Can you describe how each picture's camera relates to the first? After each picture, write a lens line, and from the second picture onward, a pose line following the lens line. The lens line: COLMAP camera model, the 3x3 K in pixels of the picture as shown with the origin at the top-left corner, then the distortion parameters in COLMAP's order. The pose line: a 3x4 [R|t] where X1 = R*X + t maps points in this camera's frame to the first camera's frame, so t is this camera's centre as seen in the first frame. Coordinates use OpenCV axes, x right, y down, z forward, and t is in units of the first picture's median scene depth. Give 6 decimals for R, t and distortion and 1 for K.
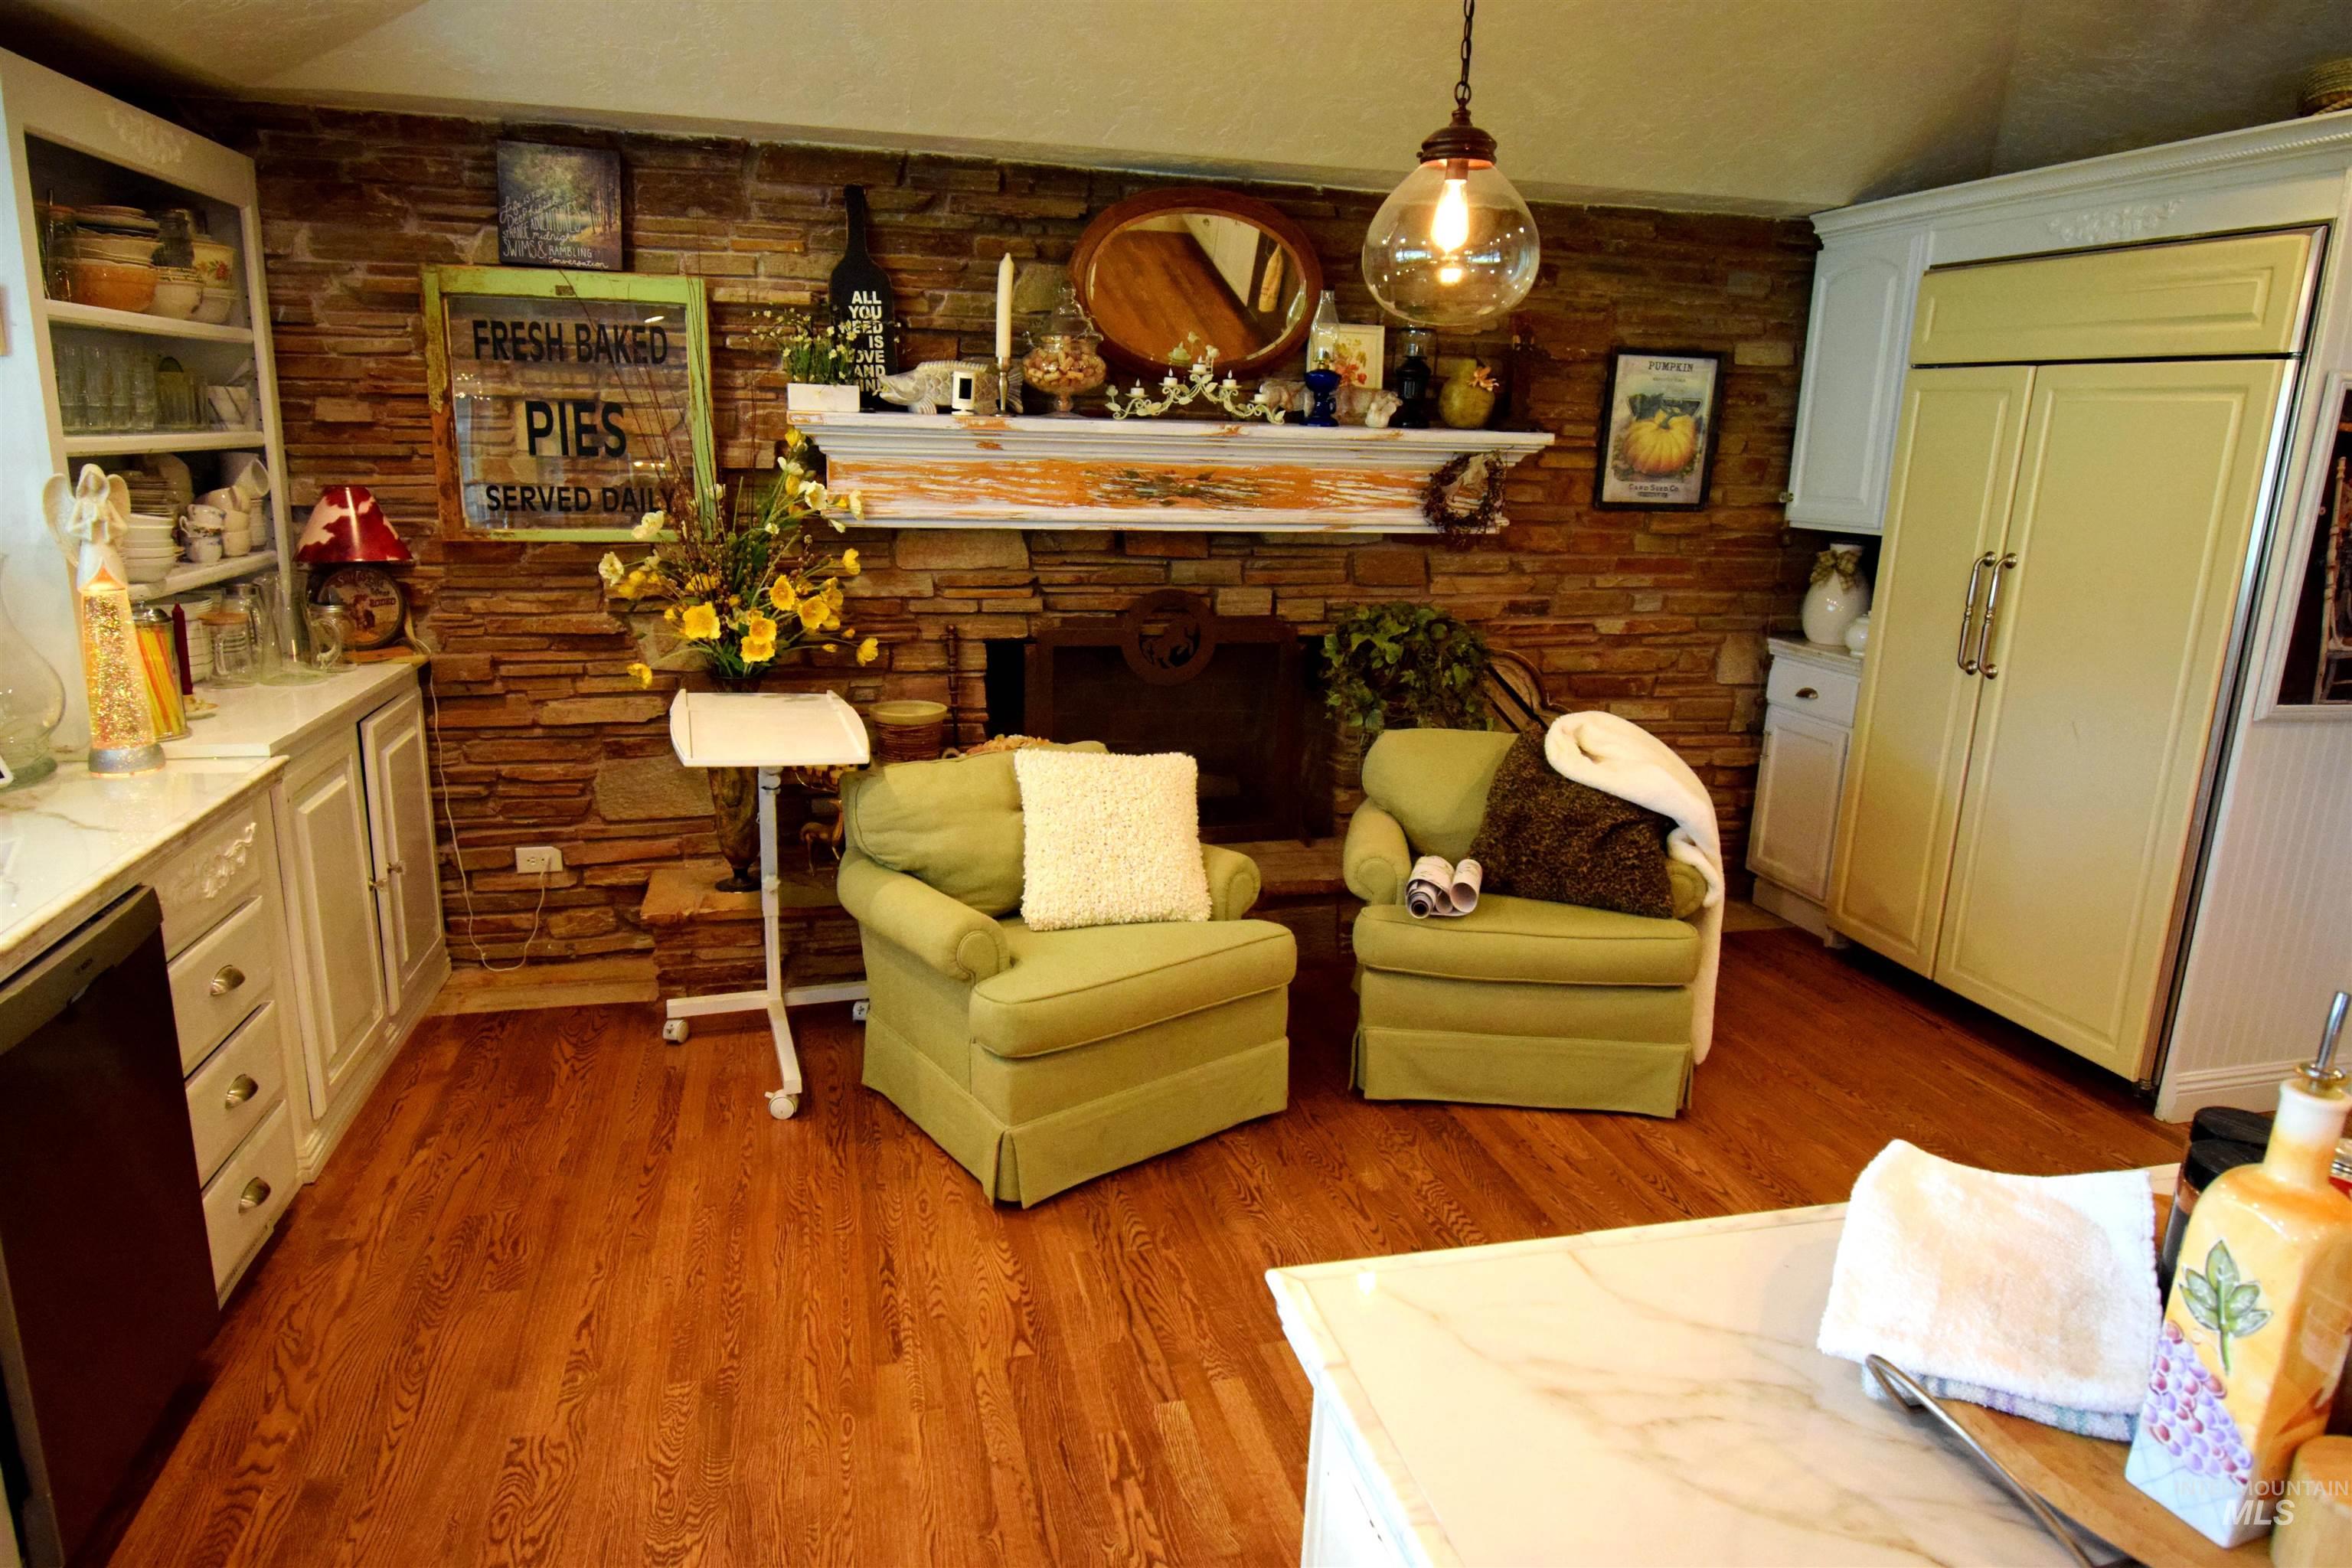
lens RADIAL K [[1449.3, 0, 1186.2], [0, 1449.3, 784.4], [0, 0, 1]] dist [0.019581, -0.032905]
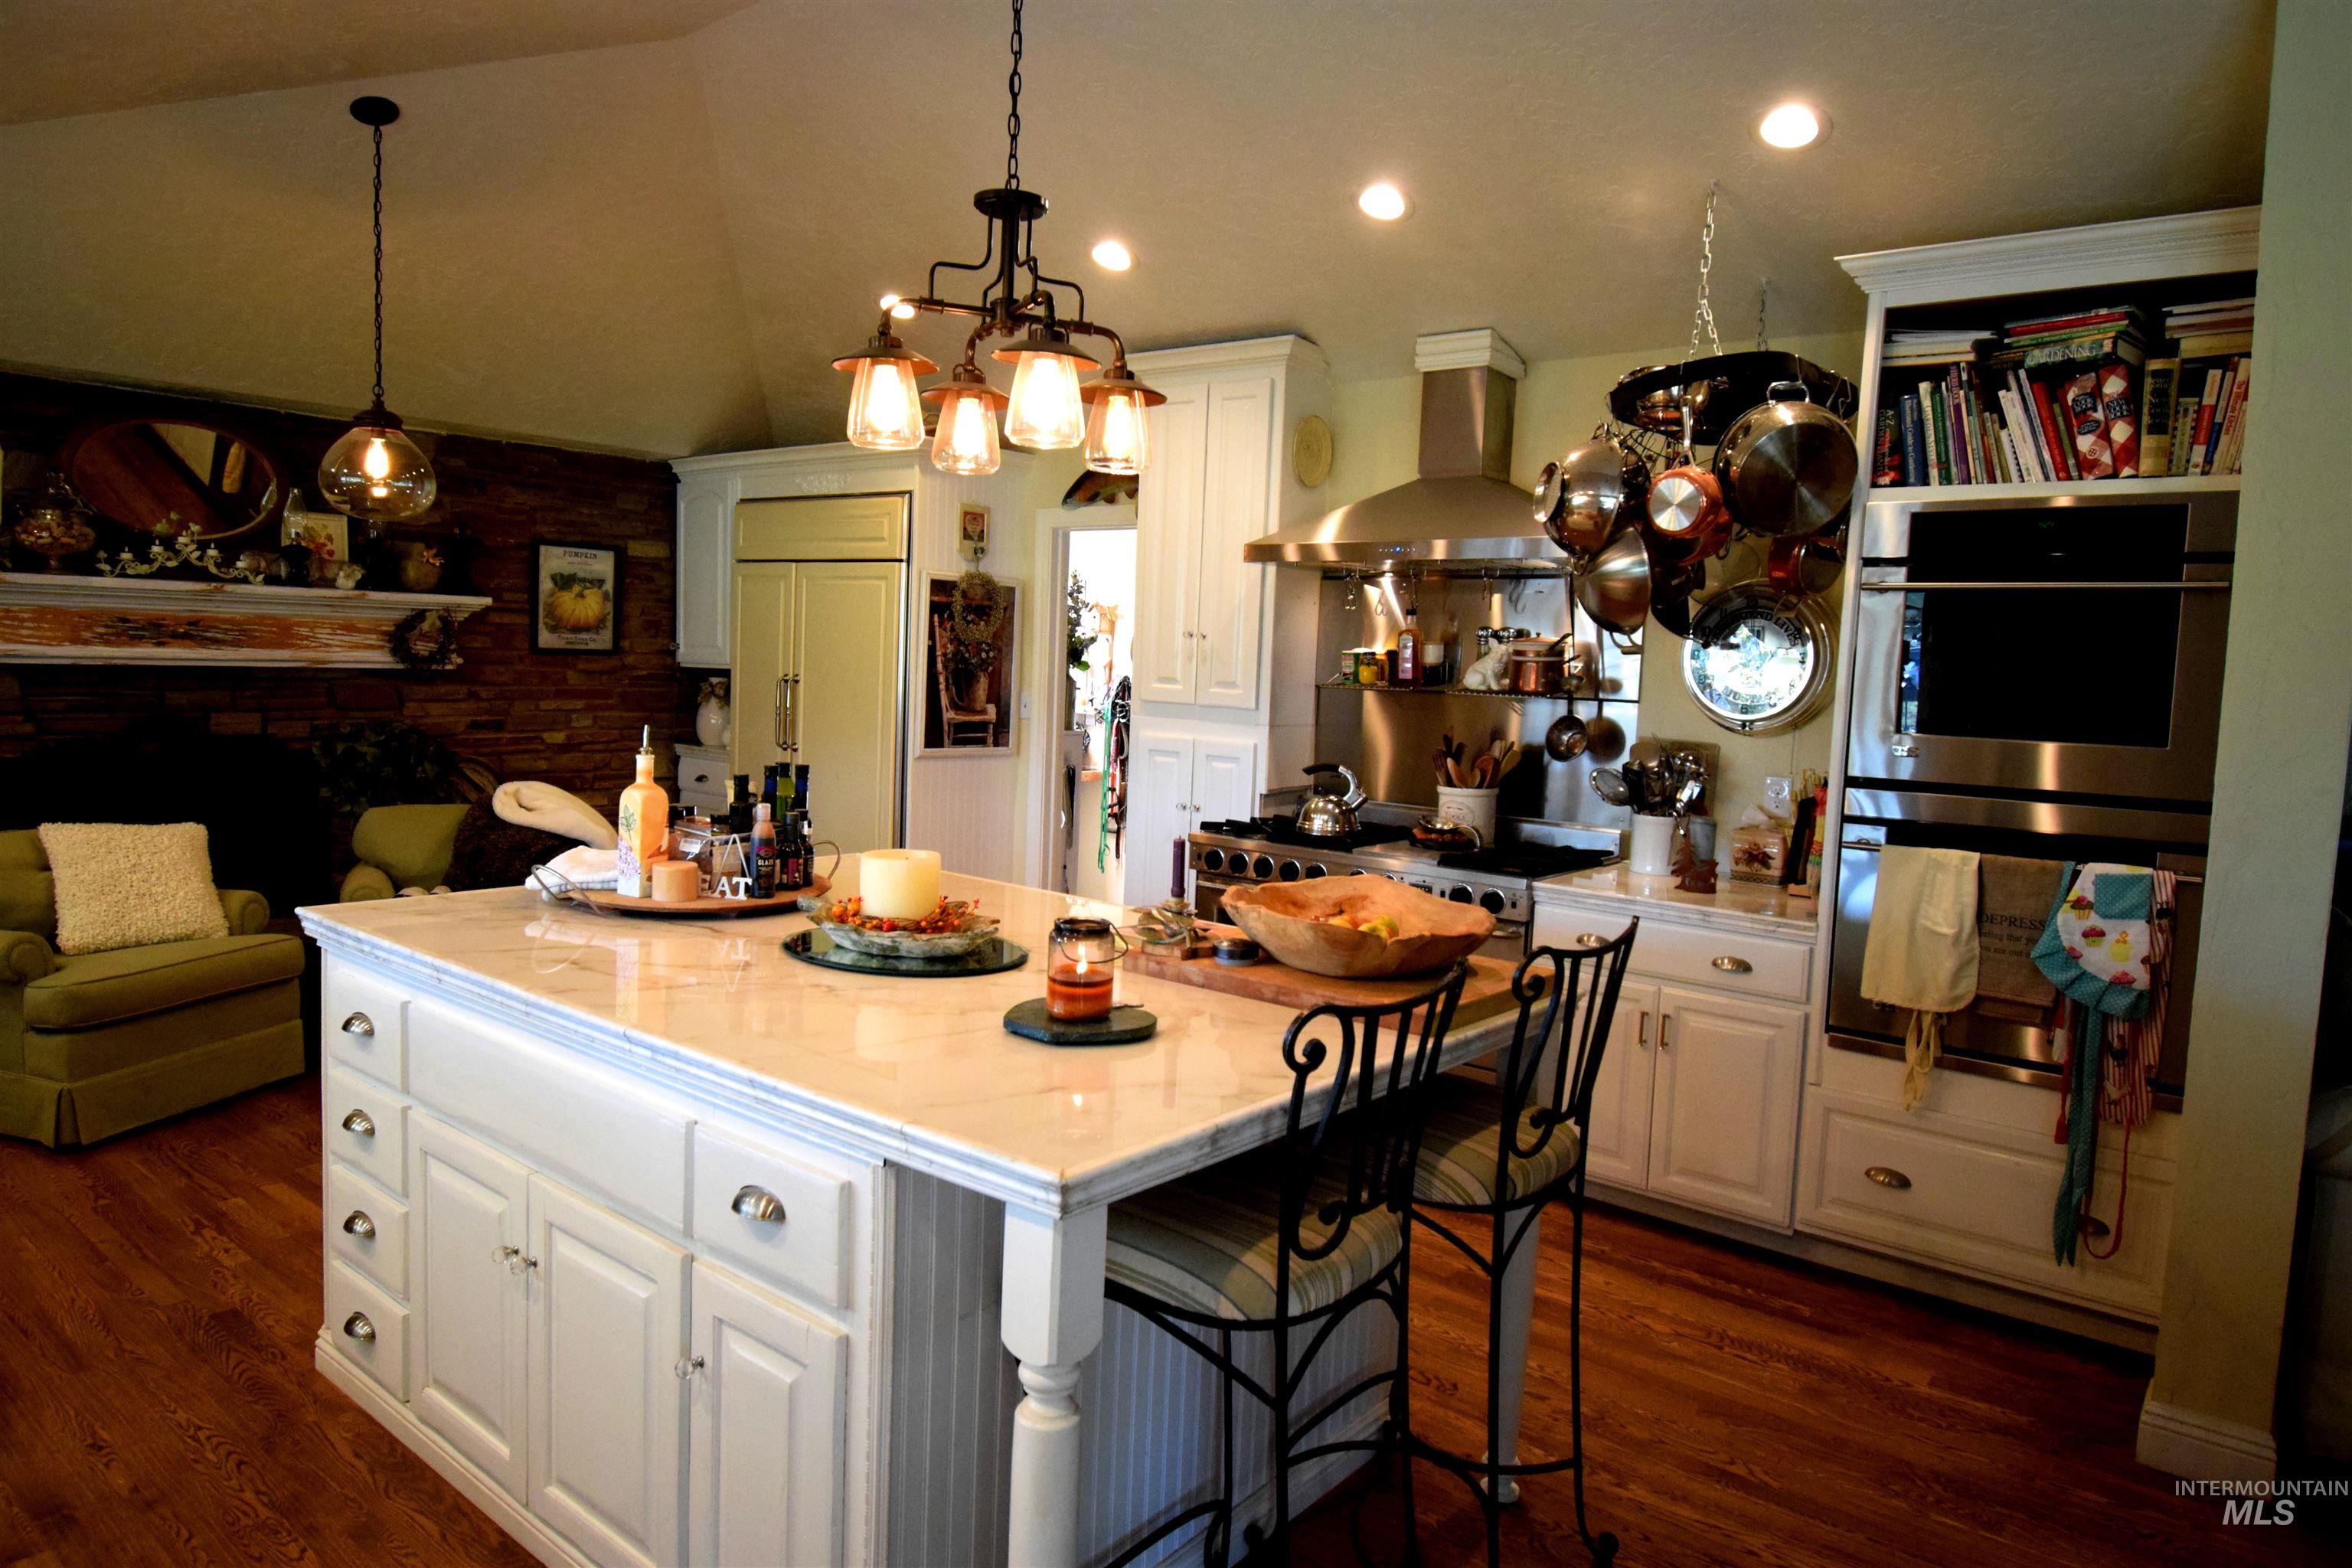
lens RADIAL K [[1449.3, 0, 1186.2], [0, 1449.3, 784.4], [0, 0, 1]] dist [0.019581, -0.032905]
pose [[0.804700, -0.051199, 0.591469, -0.046523], [0.126832, 0.988100, -0.087023, 0.146146], [-0.579975, 0.145045, 0.801618, -0.494427]]
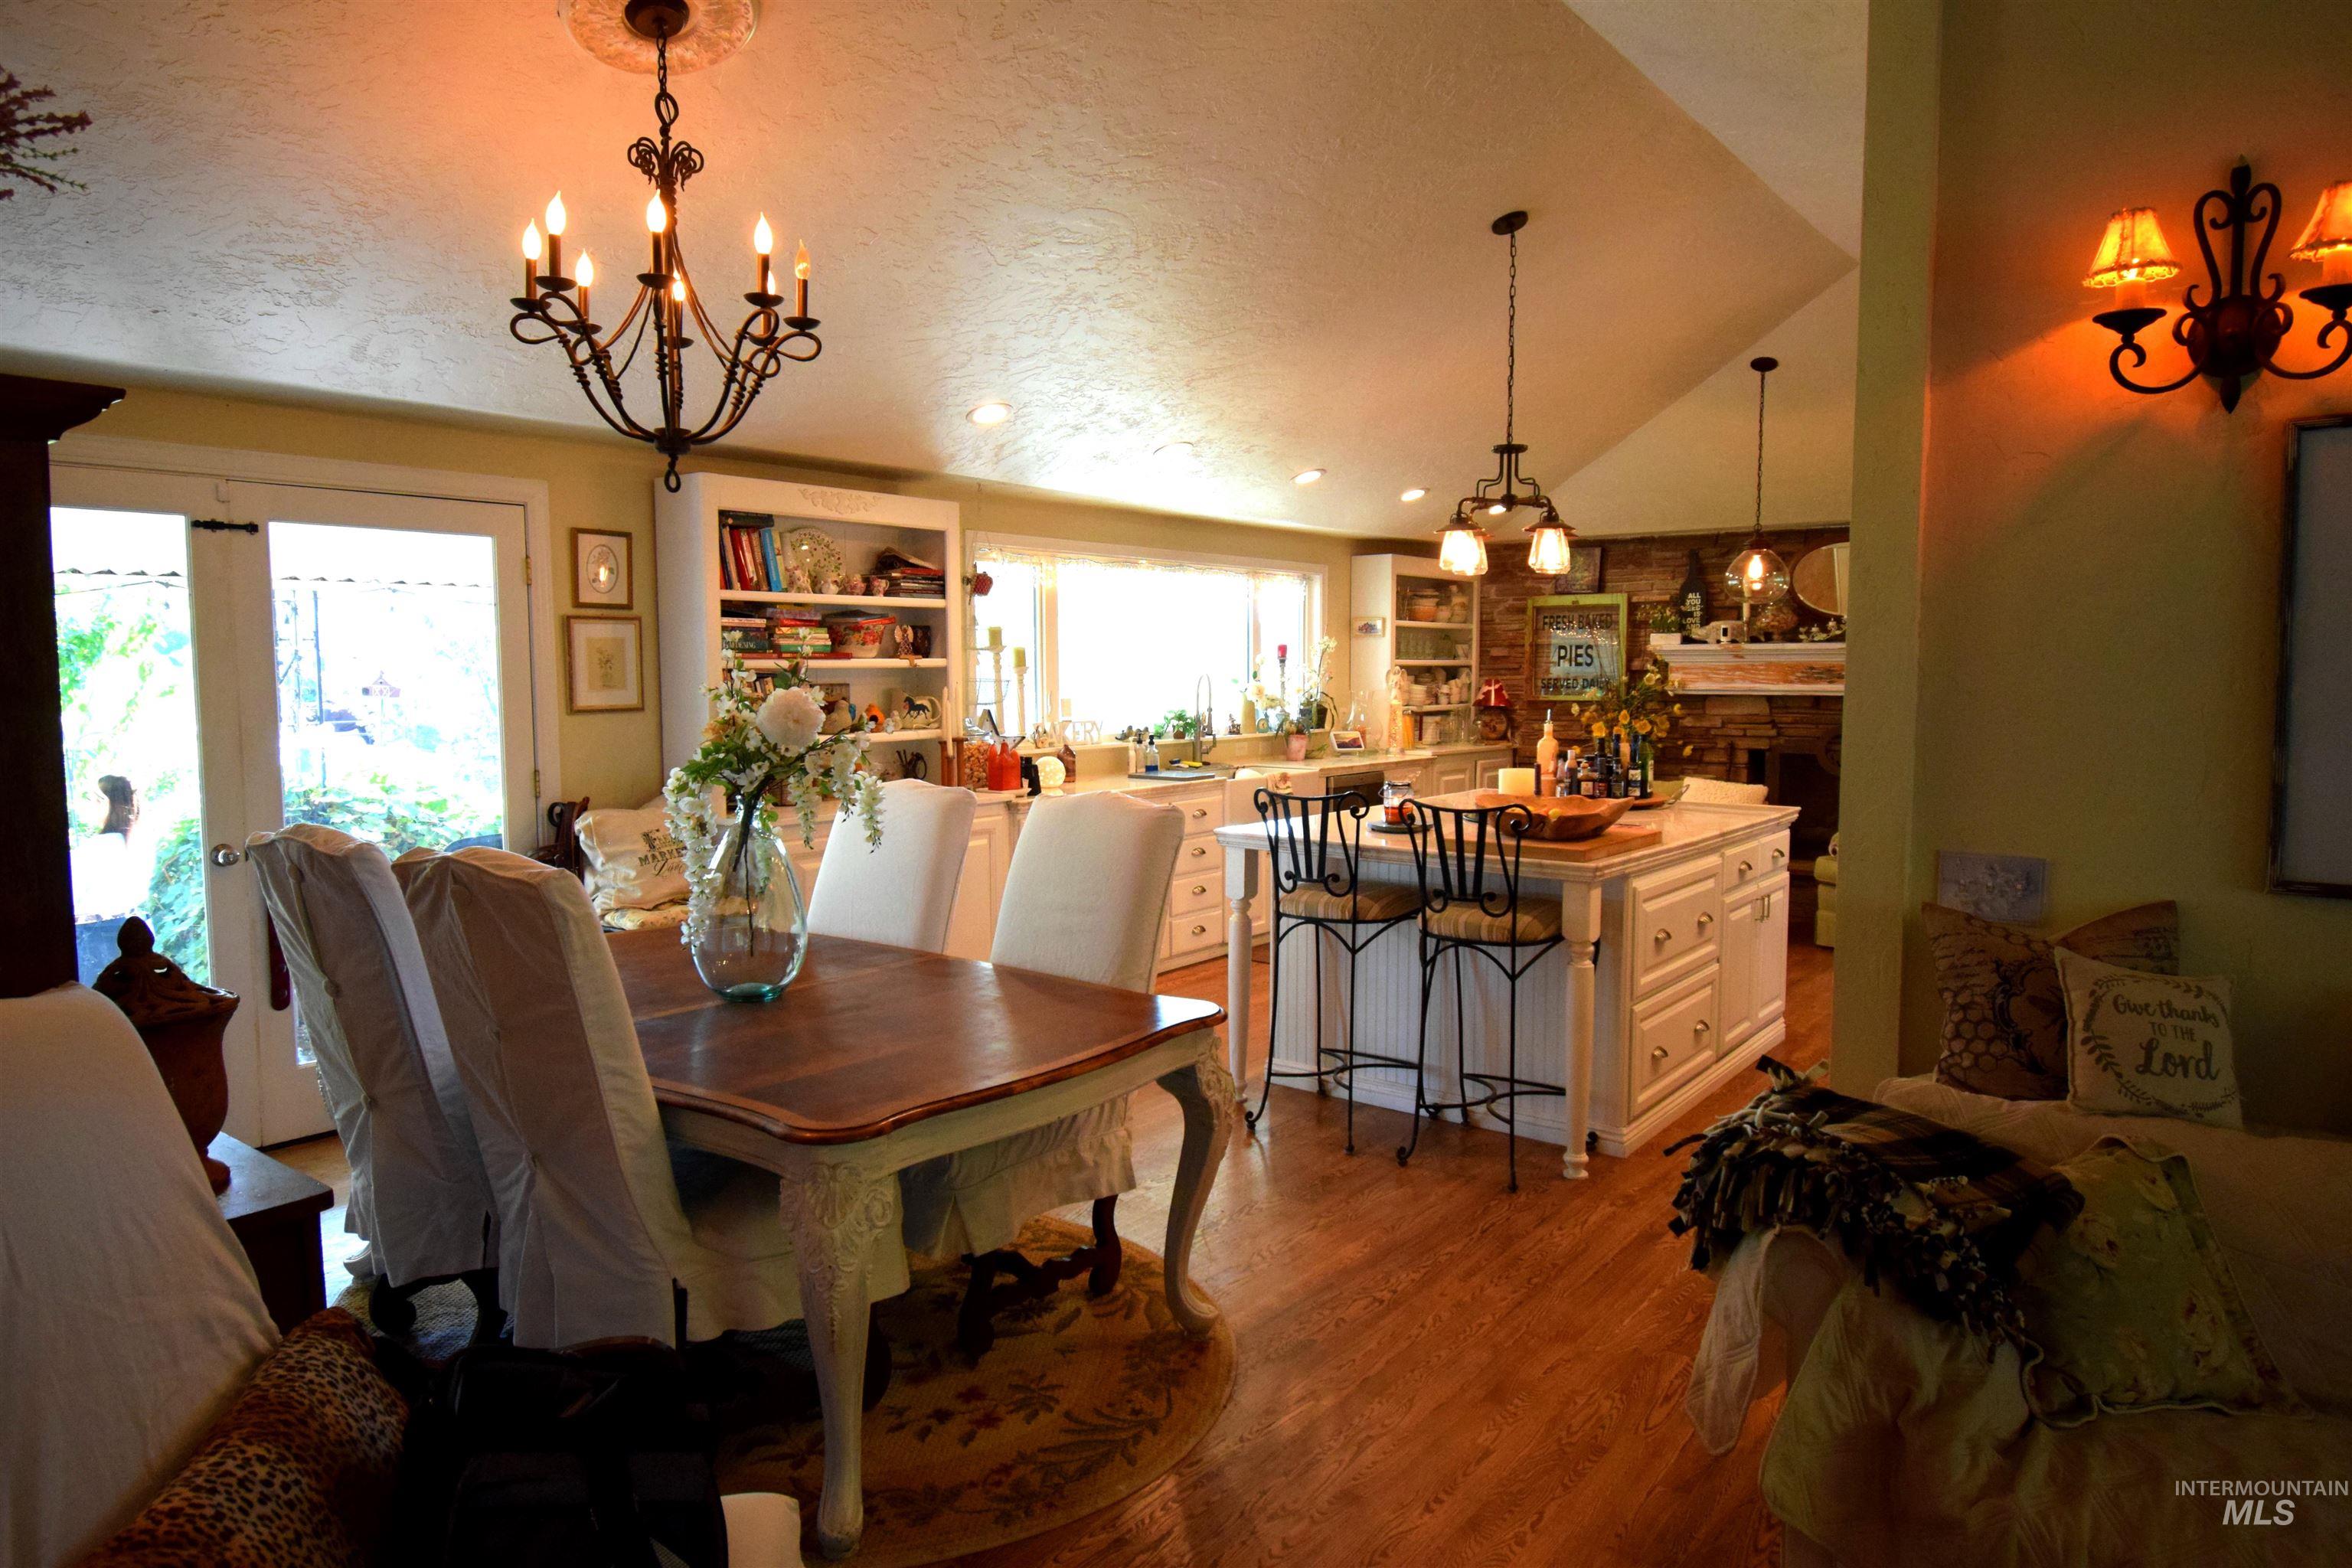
lens RADIAL K [[1449.3, 0, 1186.2], [0, 1449.3, 784.4], [0, 0, 1]] dist [0.019581, -0.032905]
pose [[0.617868, 0.034241, -0.785536, 1.018703], [-0.169257, 0.981422, -0.090351, 0.278645], [0.767848, 0.188782, 0.612185, -0.893428]]
